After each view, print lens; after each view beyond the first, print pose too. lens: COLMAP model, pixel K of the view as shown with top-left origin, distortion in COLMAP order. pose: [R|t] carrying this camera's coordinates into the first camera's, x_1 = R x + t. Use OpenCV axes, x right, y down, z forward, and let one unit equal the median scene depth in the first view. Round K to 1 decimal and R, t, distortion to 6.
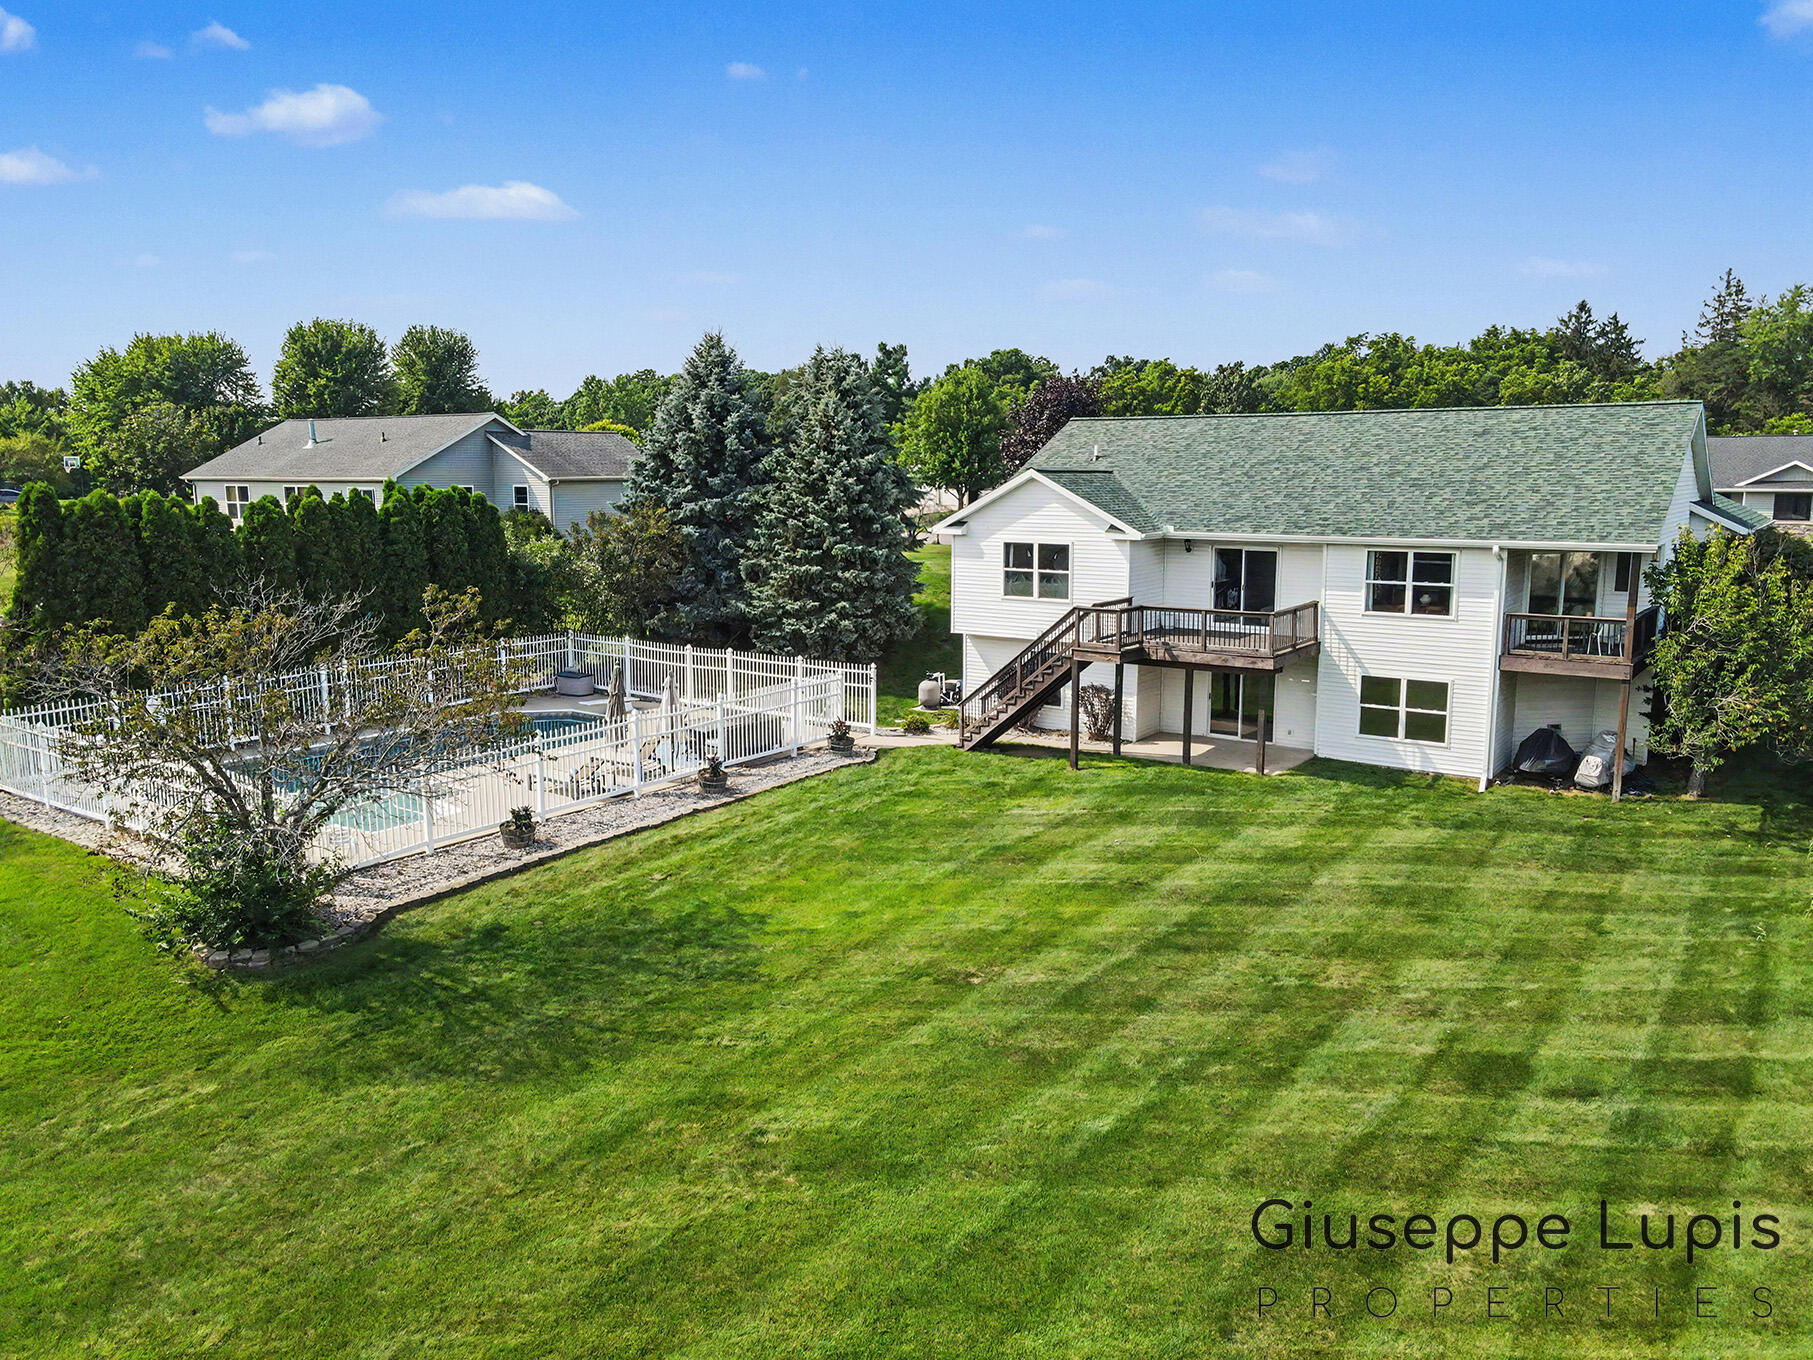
lens RADIAL K [[1293.1, 0, 906.5], [0, 1293.1, 680.0], [0, 0, 1]] dist [-0.000242, 0.005495]
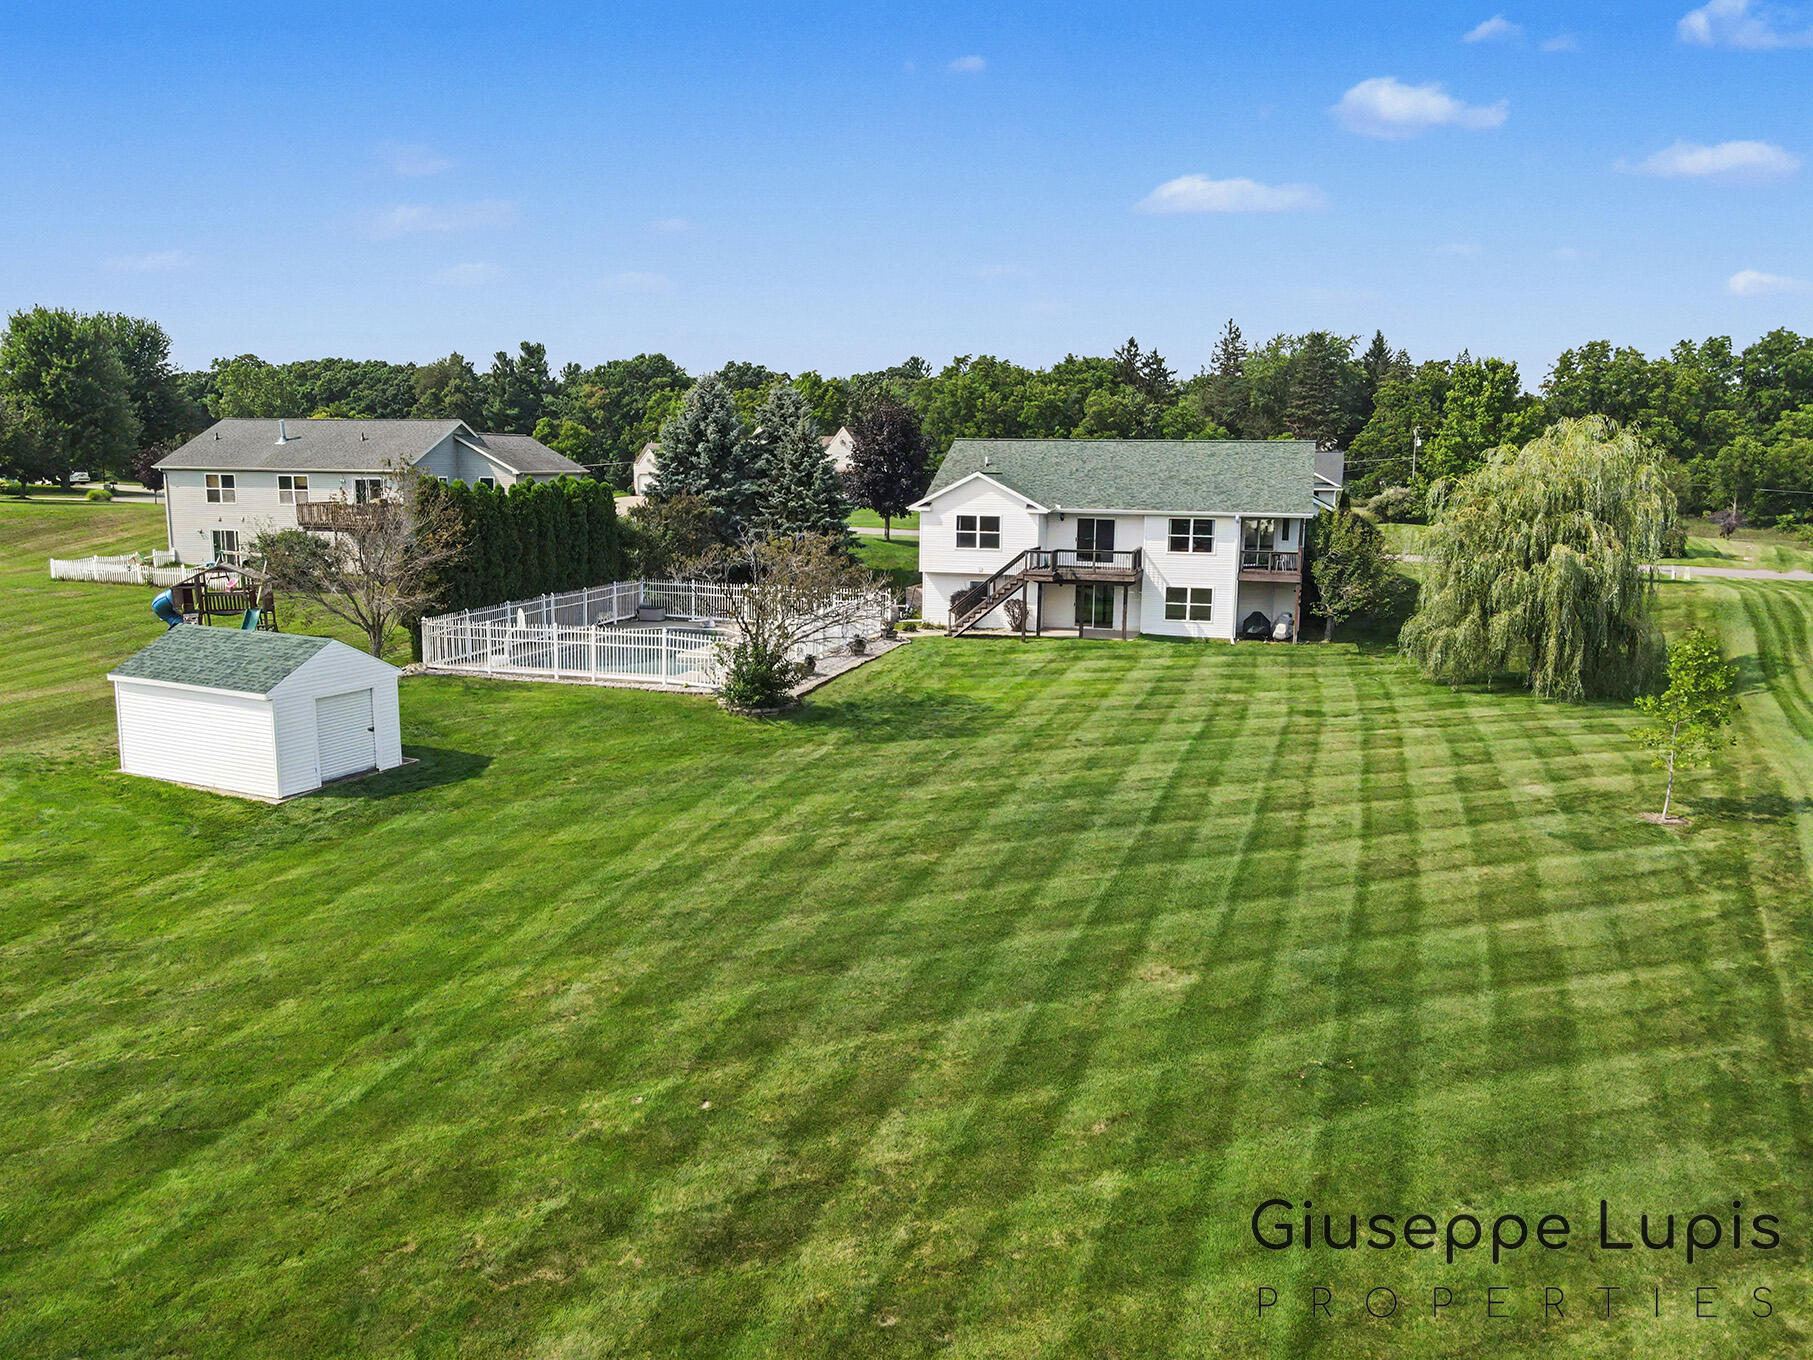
lens RADIAL K [[1258.3, 0, 906.5], [0, 1258.3, 680.0], [0, 0, 1]] dist [-0.009340, 0.005189]
pose [[0.945724, -0.041853, 0.322265, -0.532885], [0.038918, 0.999121, 0.015546, 0.079761], [-0.322632, -0.002160, 0.946522, -0.526533]]
